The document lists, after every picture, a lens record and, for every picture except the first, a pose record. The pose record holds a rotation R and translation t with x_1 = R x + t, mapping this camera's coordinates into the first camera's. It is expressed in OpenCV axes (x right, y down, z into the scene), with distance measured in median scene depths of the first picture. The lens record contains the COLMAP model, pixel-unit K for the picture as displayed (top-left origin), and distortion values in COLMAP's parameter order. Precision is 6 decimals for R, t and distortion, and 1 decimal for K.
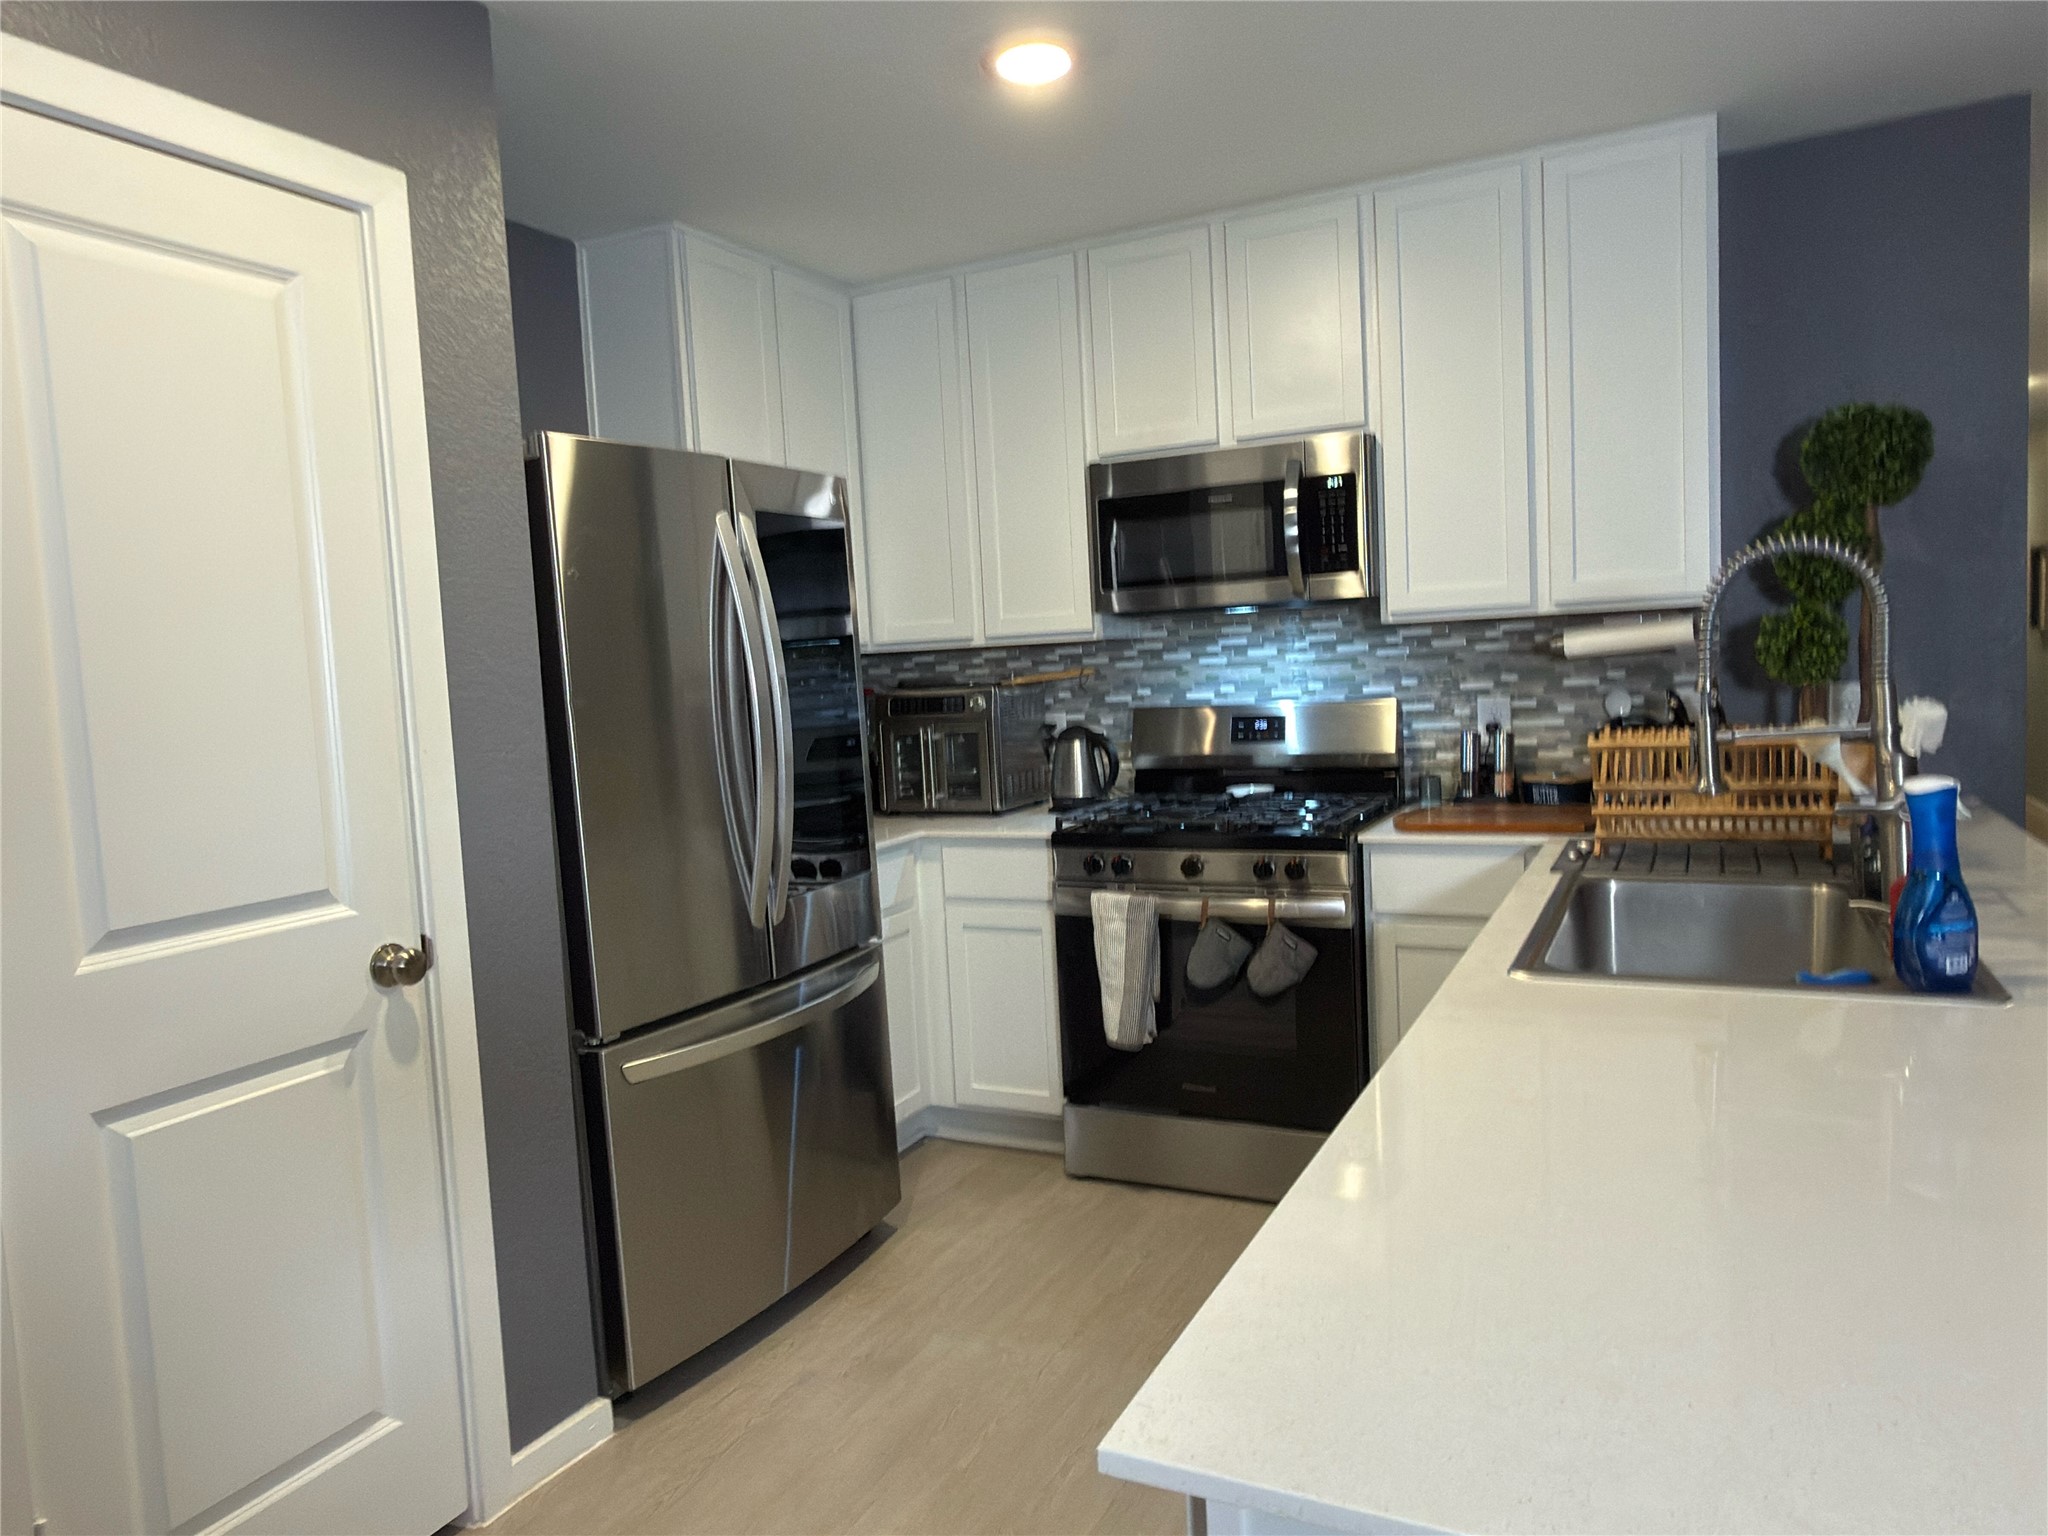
lens RADIAL K [[1369.8, 0, 1024.0], [0, 1369.8, 768.0], [0, 0, 1]] dist [-0.005982, -0.002559]
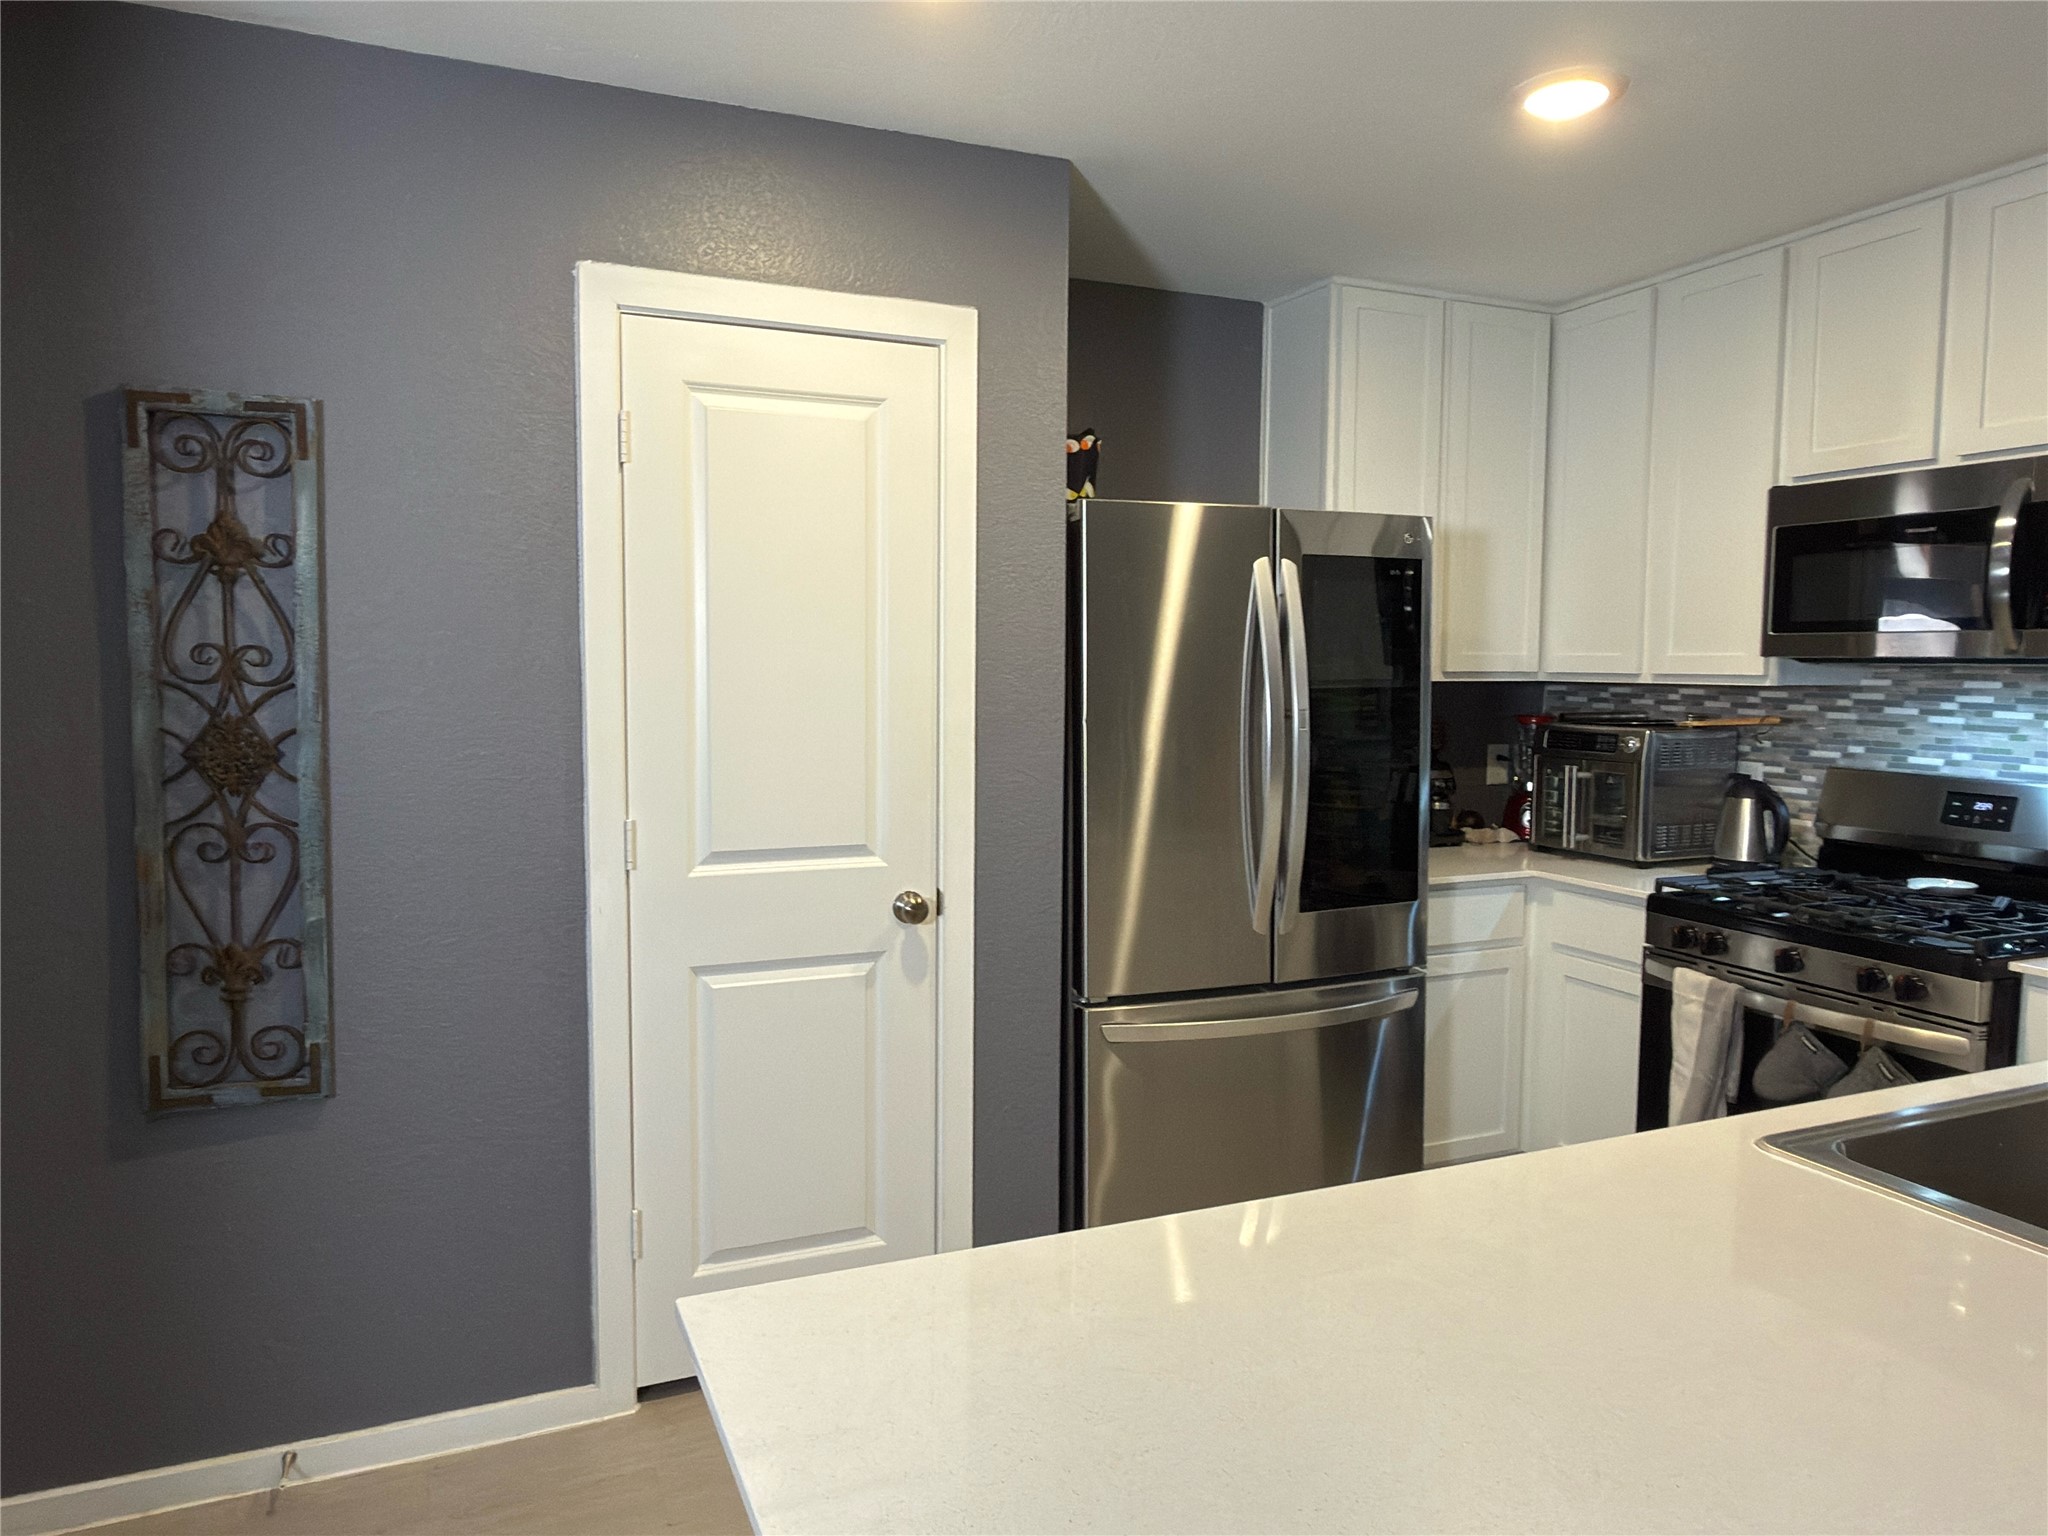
lens RADIAL K [[1366.8, 0, 1024.0], [0, 1366.8, 768.0], [0, 0, 1]] dist [0.011480, 0.000315]
pose [[0.761568, 0.107523, -0.639103, 0.273084], [-0.098475, 0.993889, 0.049867, -0.040938], [0.640560, 0.024959, 0.767503, 0.021106]]
